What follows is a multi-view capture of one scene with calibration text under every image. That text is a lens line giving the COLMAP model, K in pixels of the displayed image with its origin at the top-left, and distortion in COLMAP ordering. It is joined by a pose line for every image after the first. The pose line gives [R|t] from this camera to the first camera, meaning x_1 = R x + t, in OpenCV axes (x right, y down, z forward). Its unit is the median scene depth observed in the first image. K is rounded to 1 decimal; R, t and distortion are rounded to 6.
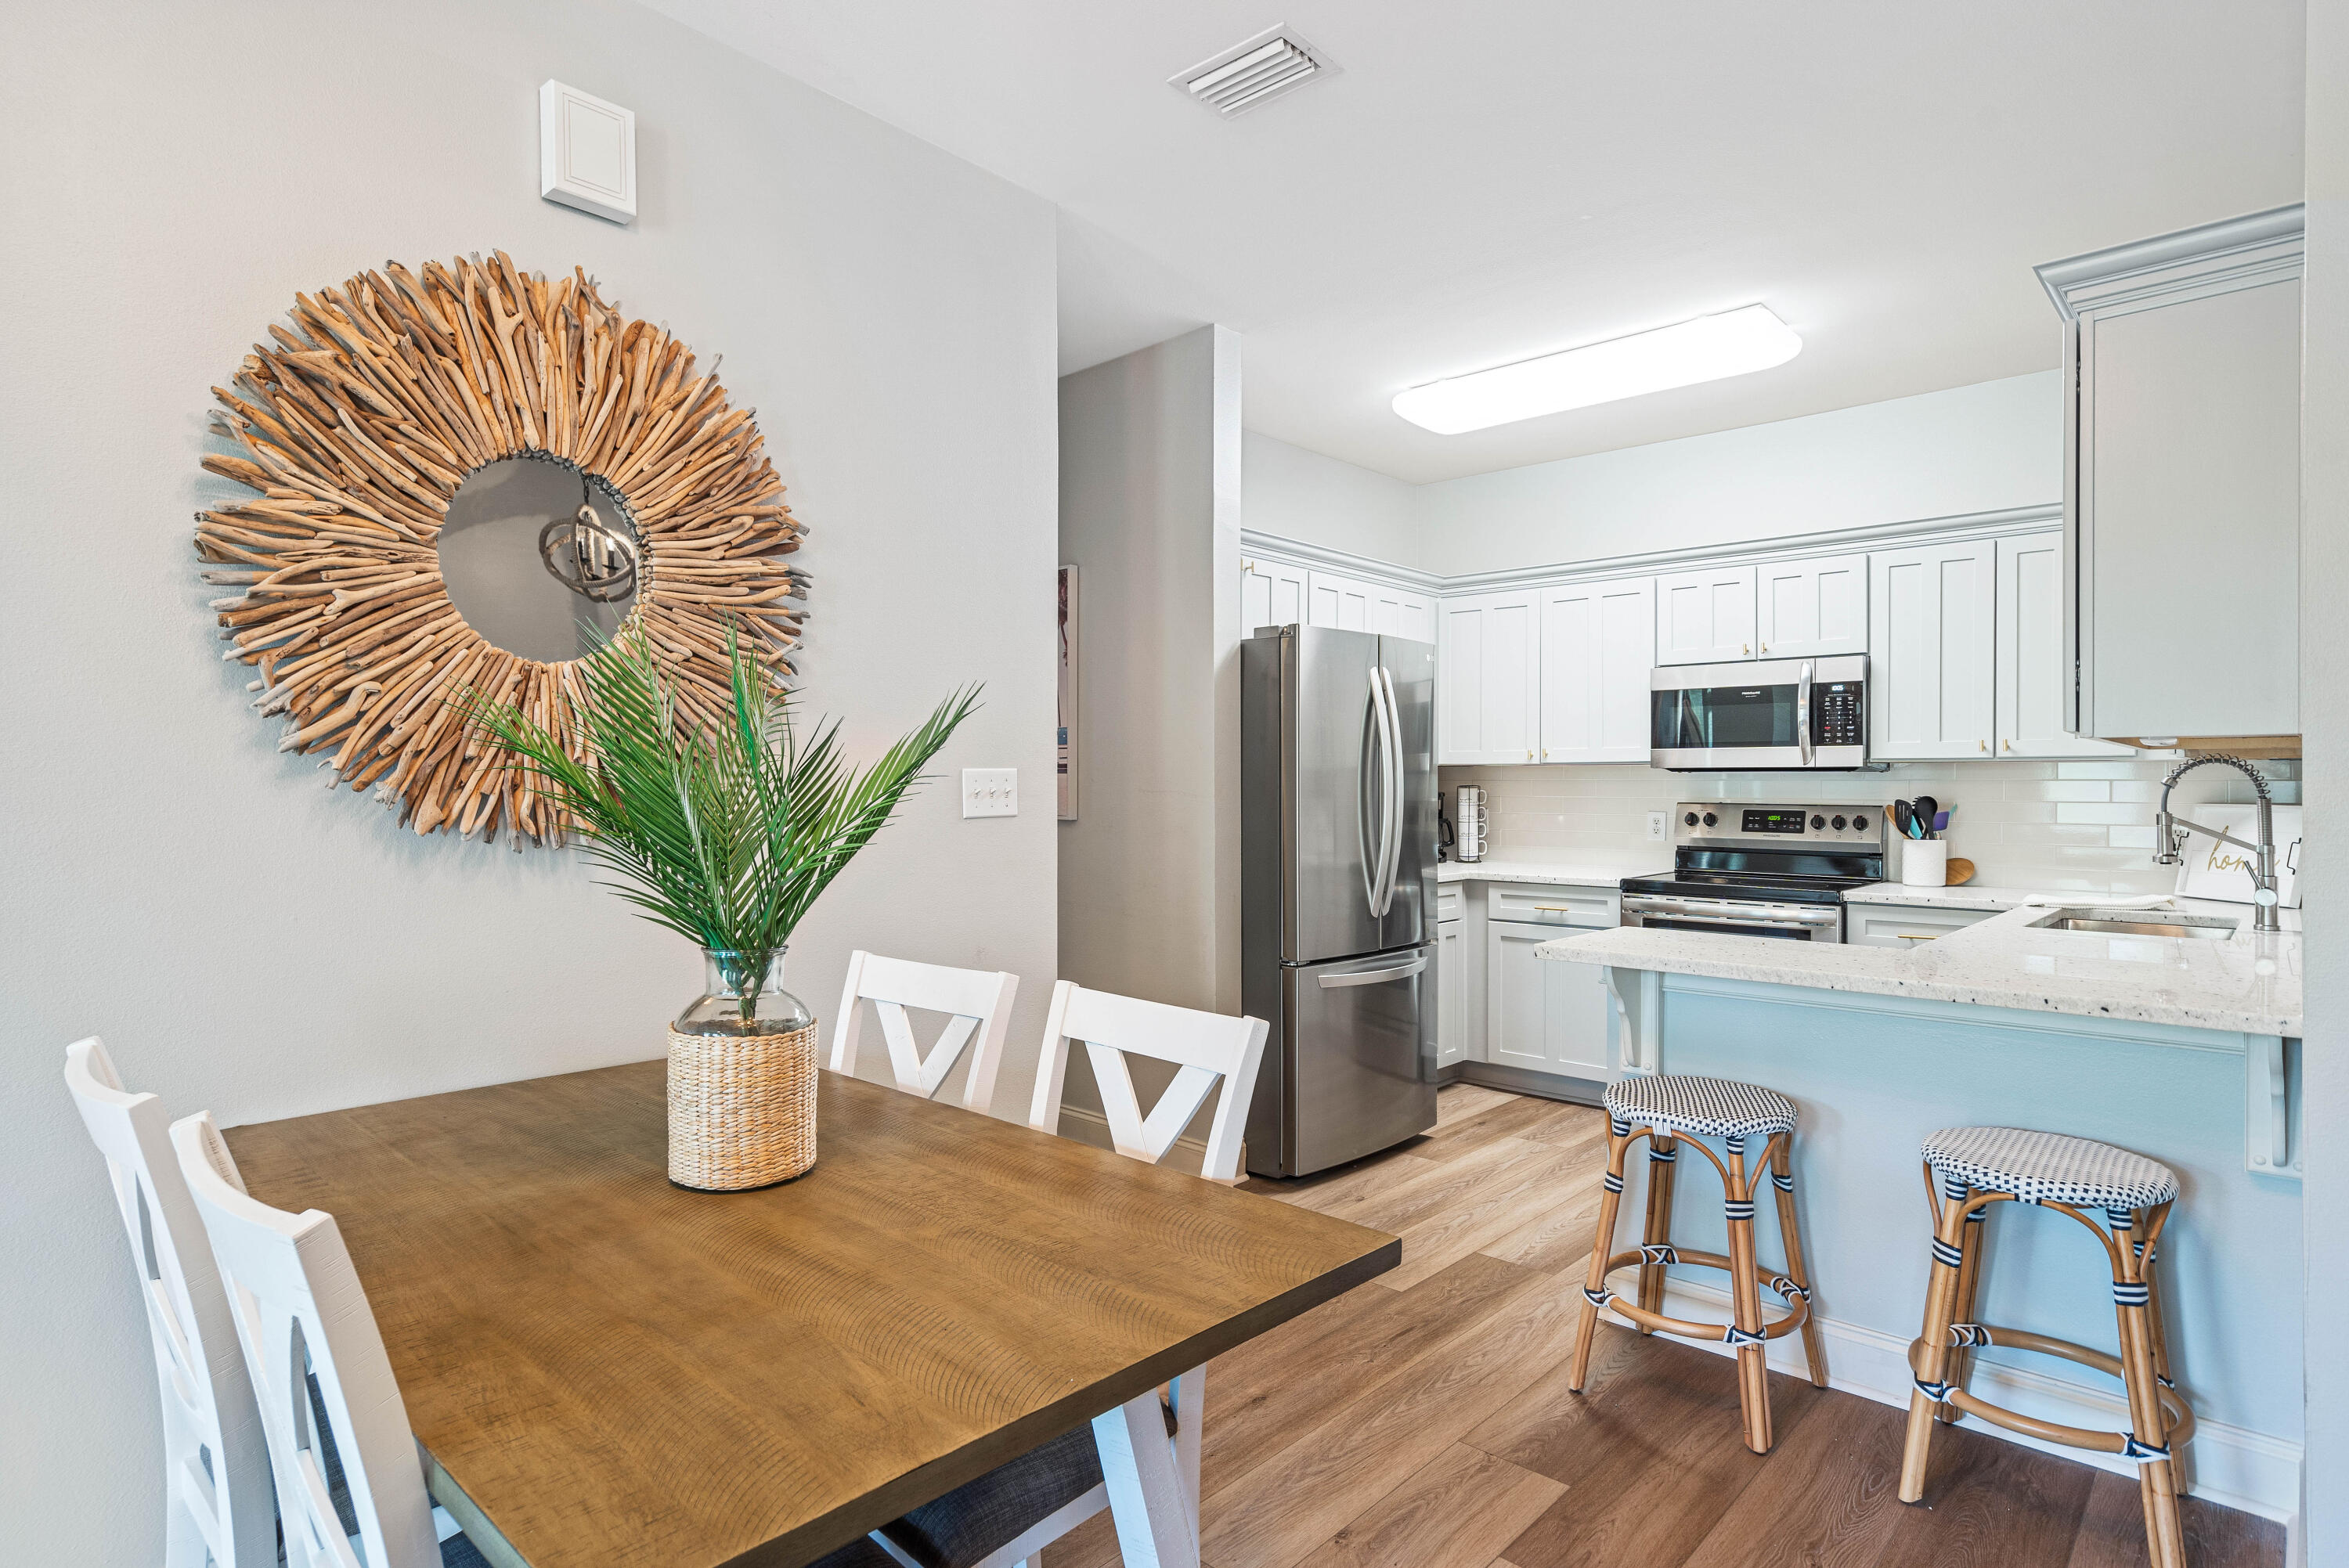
lens RADIAL K [[1262.1, 0, 1174.5], [0, 1262.1, 784.0], [0, 0, 1]] dist [0.001664, 0.001560]
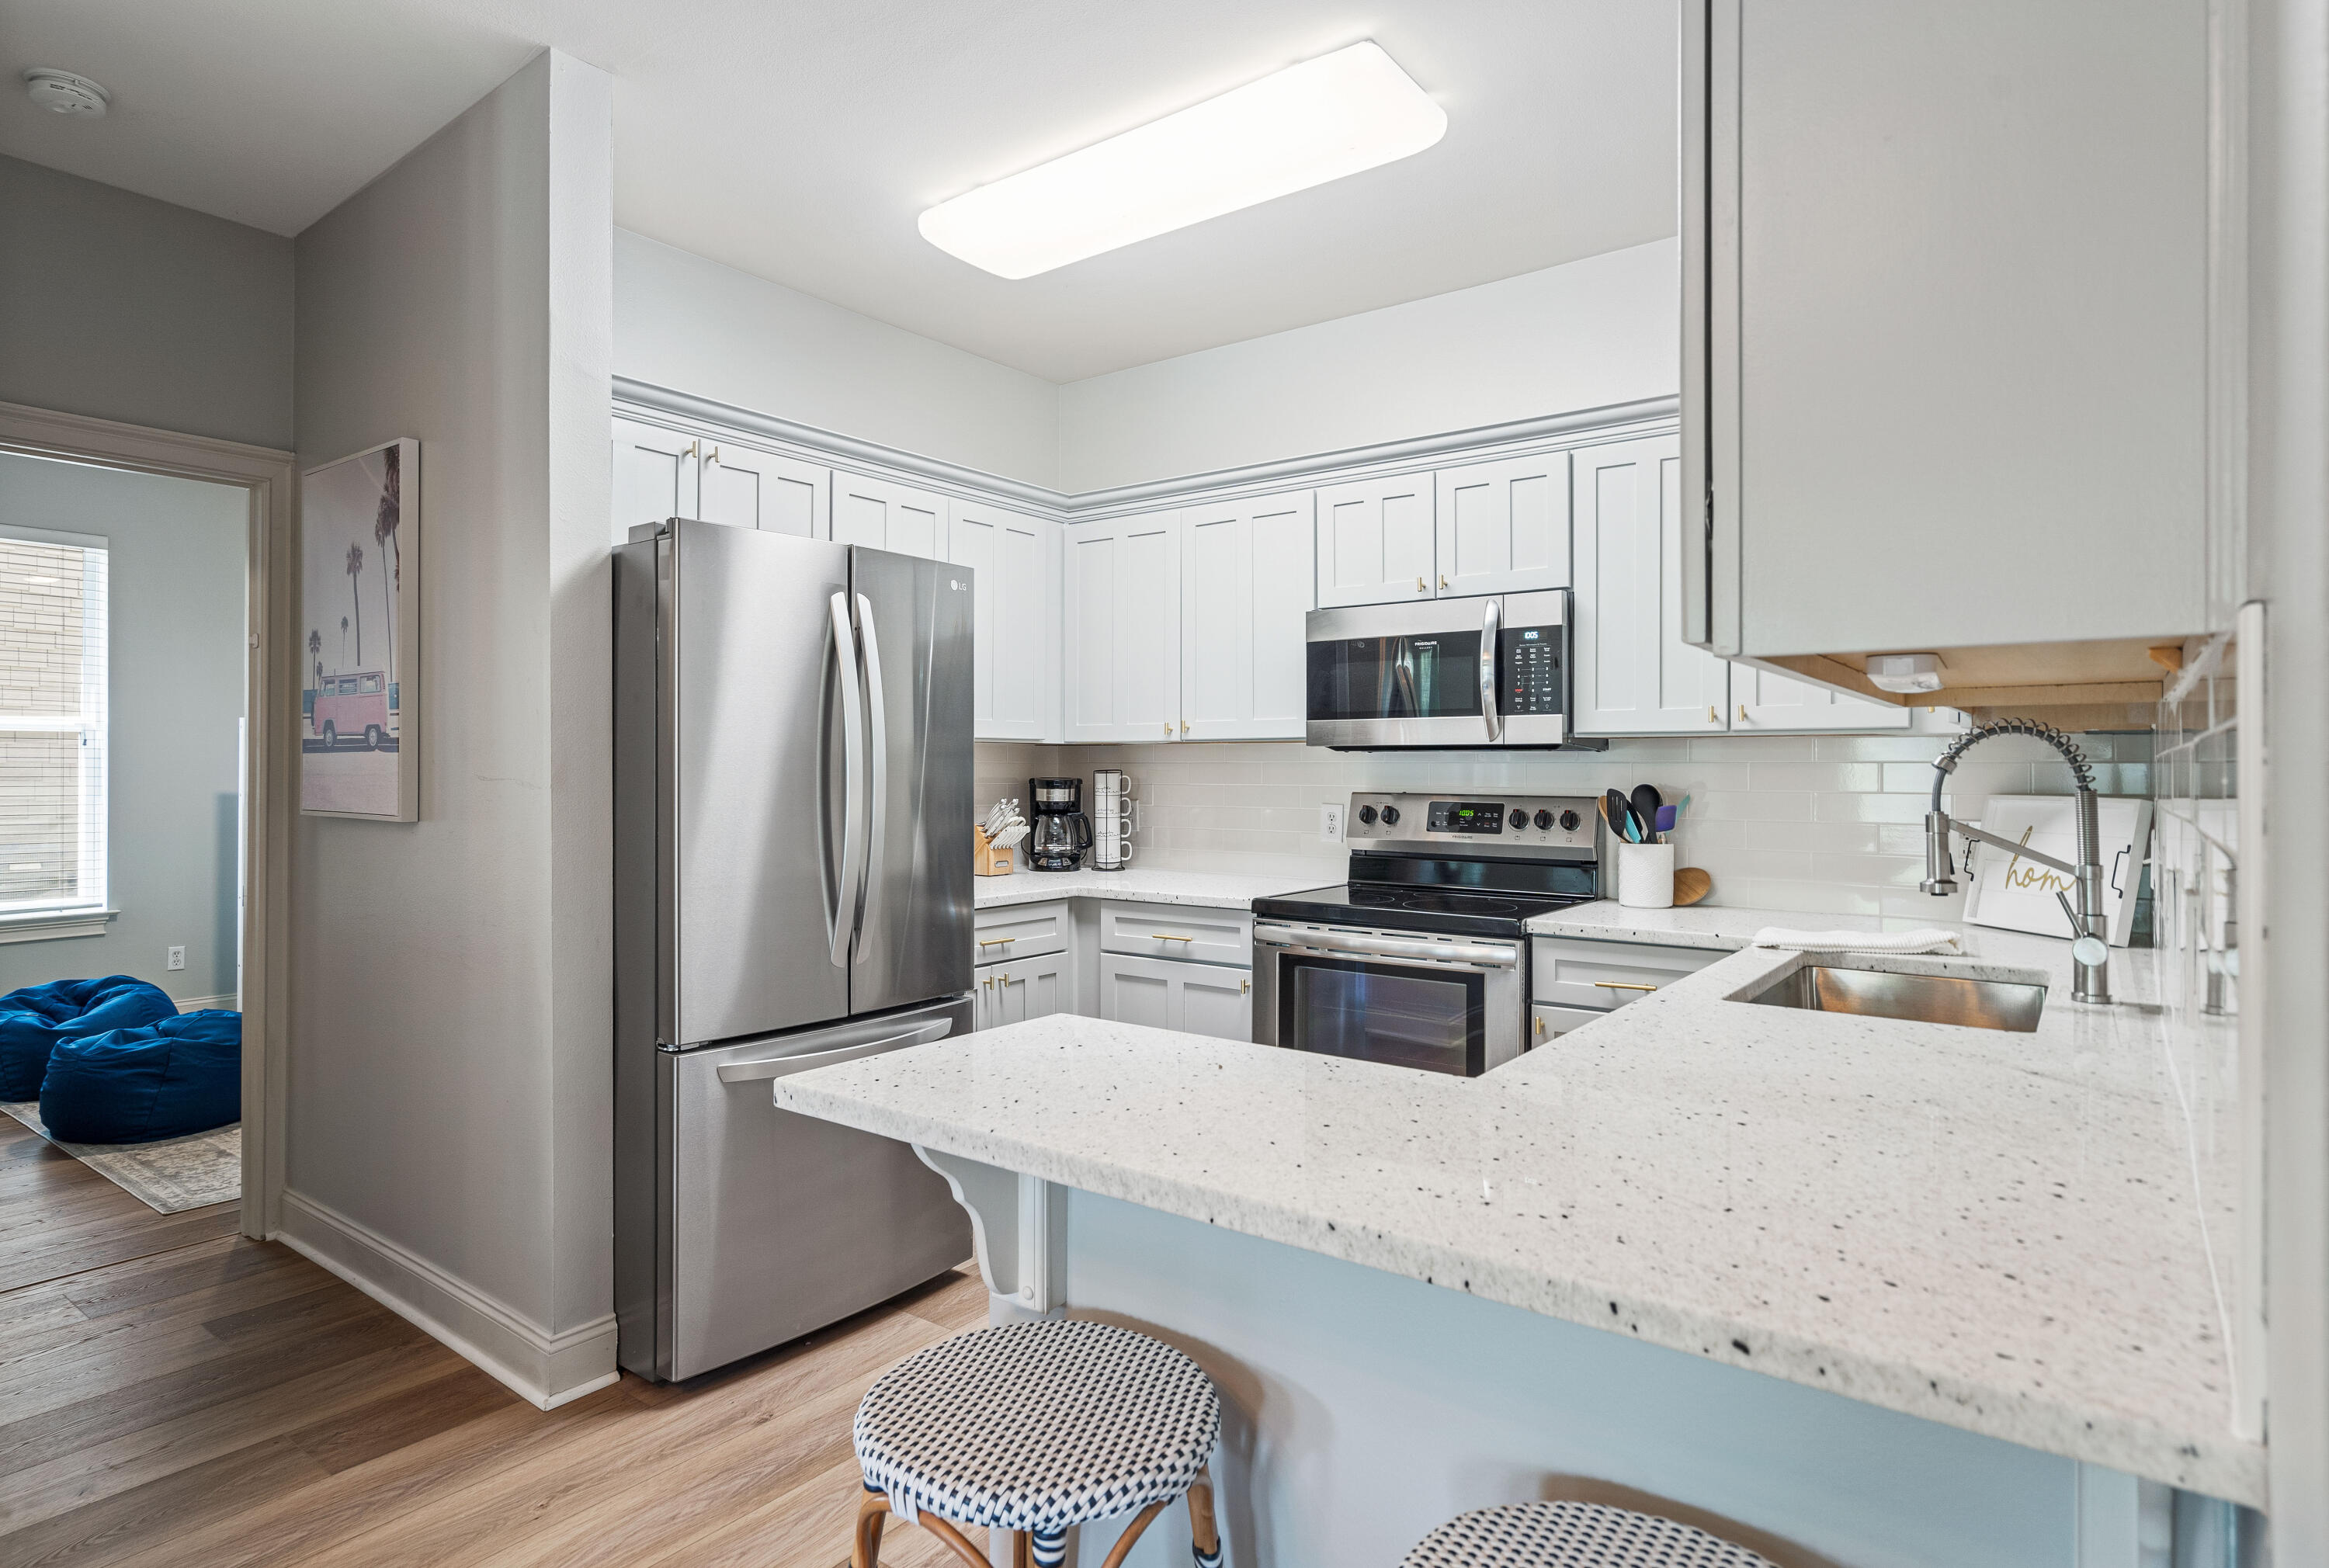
lens RADIAL K [[1262.8, 0, 1154.4], [0, 1262.8, 762.5], [0, 0, 1]] dist [-0.004529, 0.001680]
pose [[0.996186, -0.000177, 0.087261, 0.247652], [0.000595, 0.999988, -0.004770, 0.000449], [-0.087259, 0.004803, 0.996174, 0.298132]]
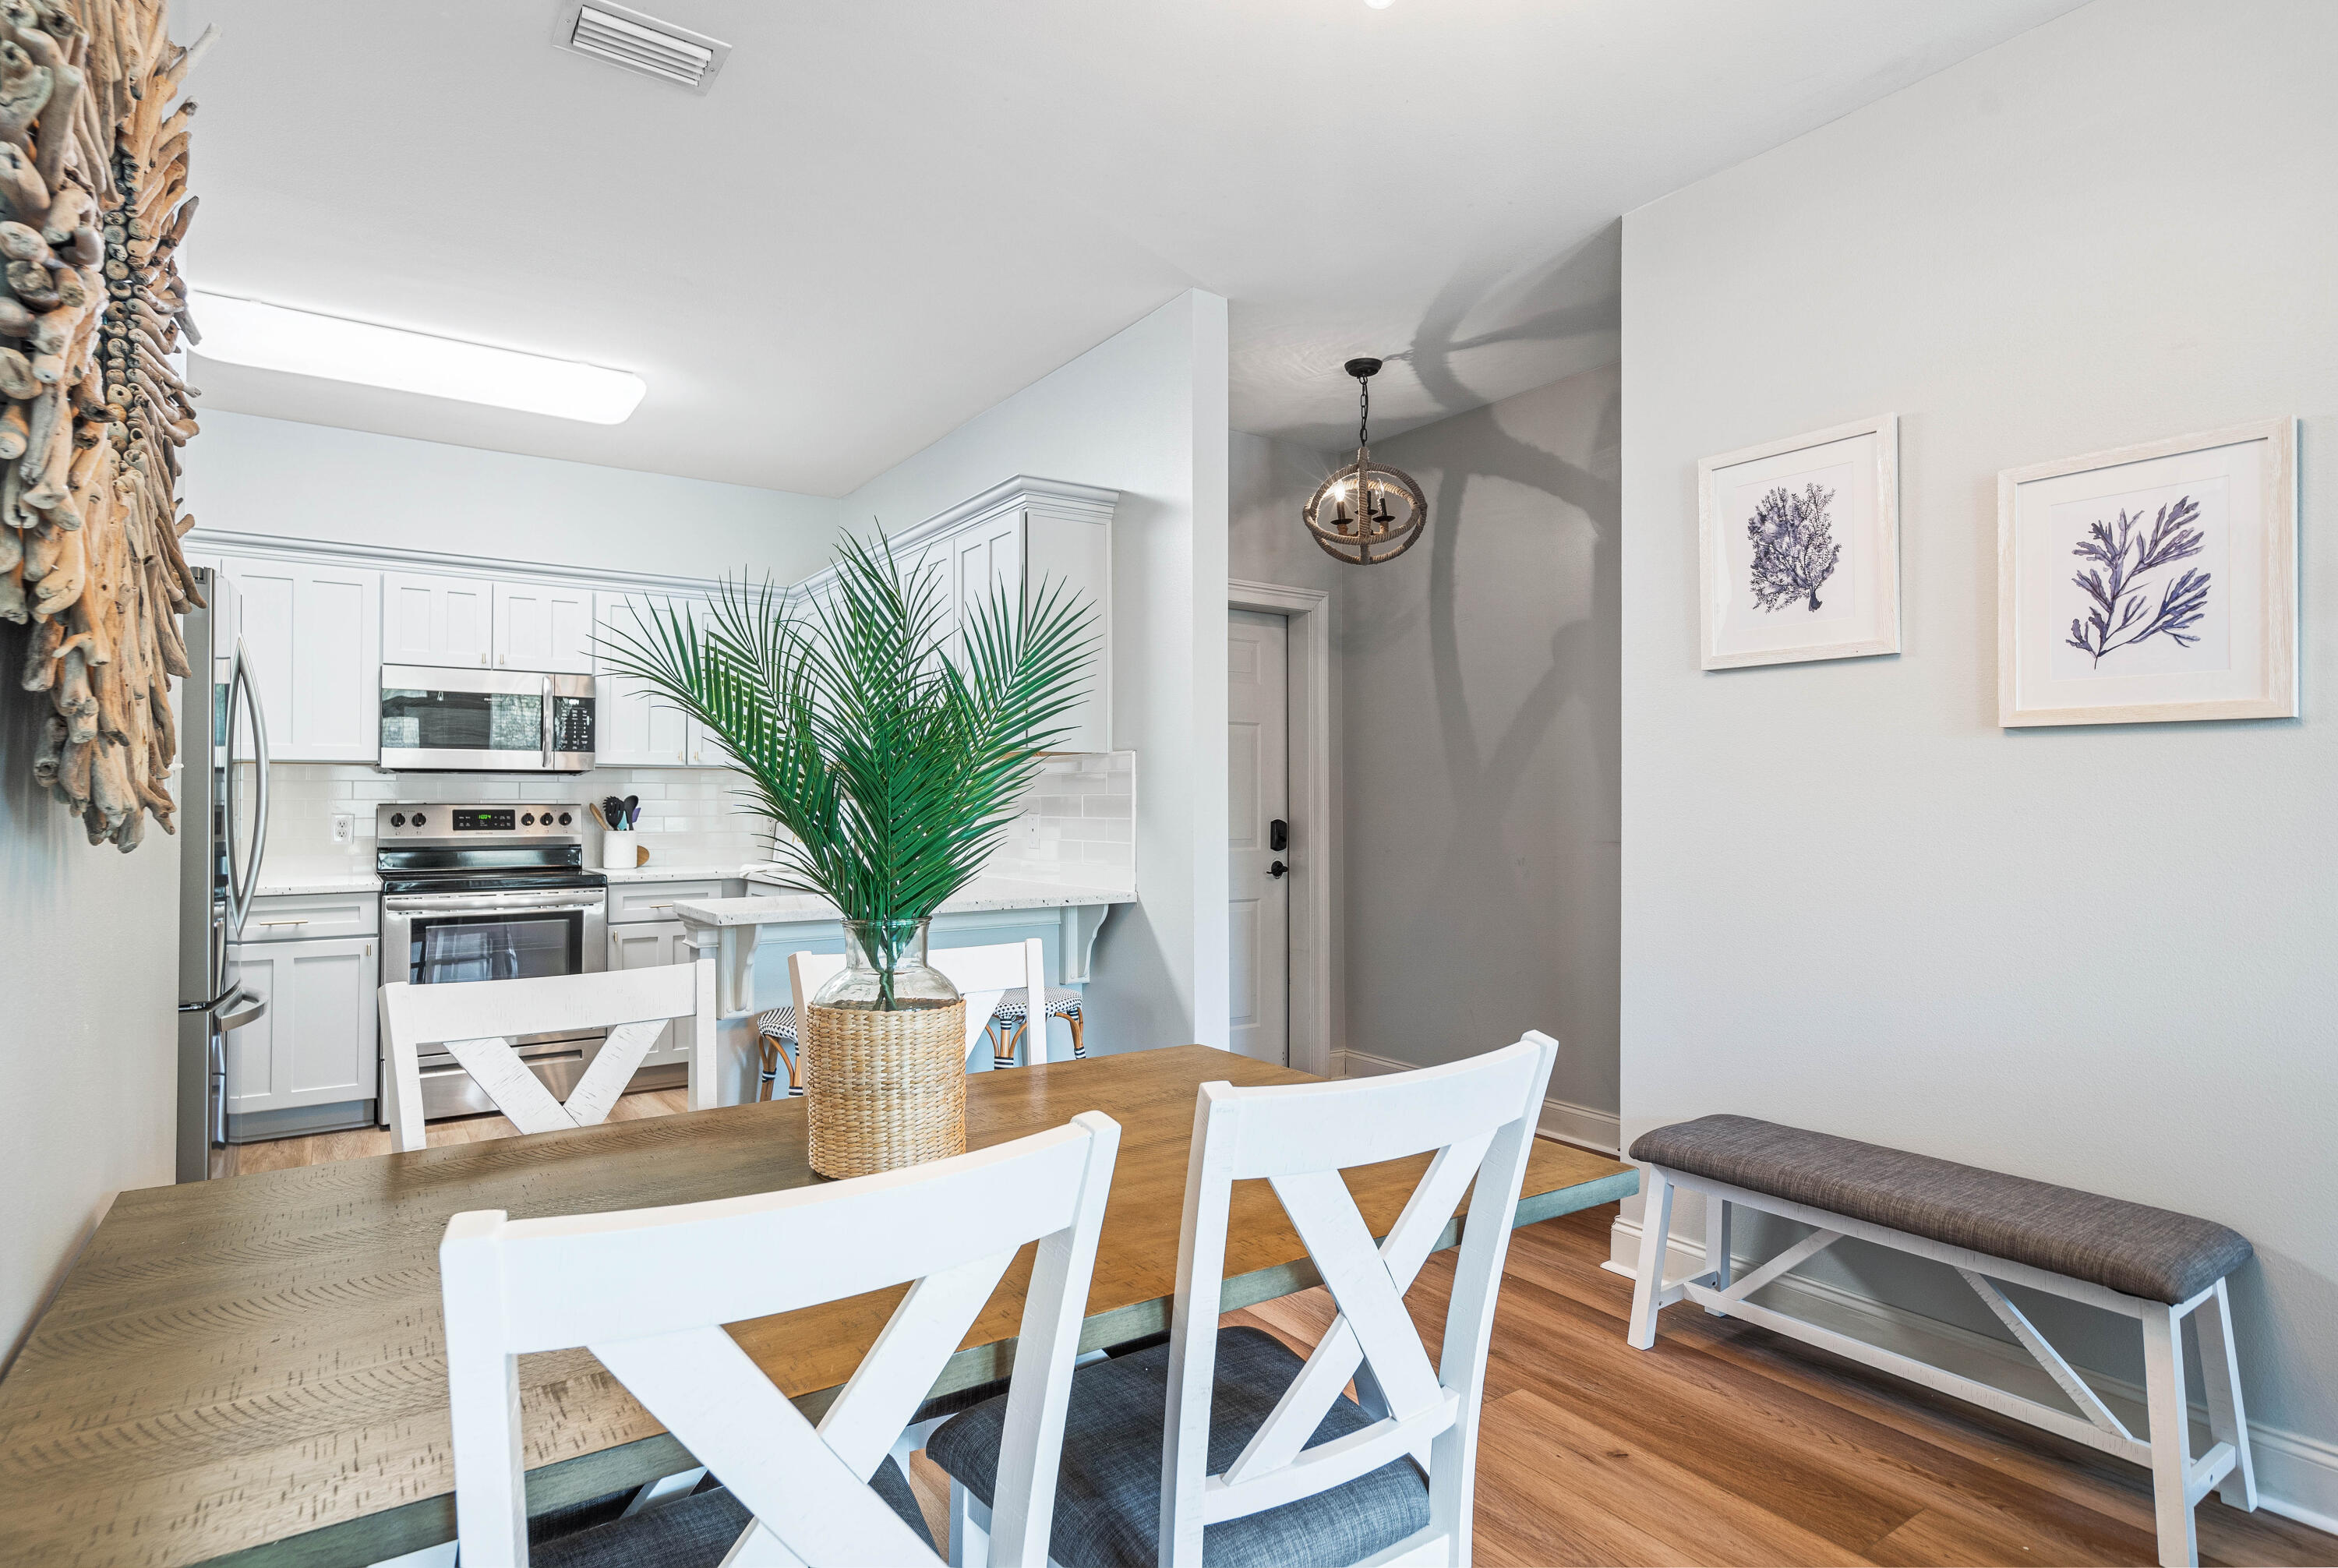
lens RADIAL K [[1204.7, 0, 1150.4], [0, 1204.7, 777.9], [0, 0, 1]] dist [0.000171, -0.000620]
pose [[0.234607, 0.017275, 0.971937, -0.428025], [0.004729, 0.999810, -0.018912, 0.017446], [-0.972079, 0.009034, 0.234481, 0.227667]]
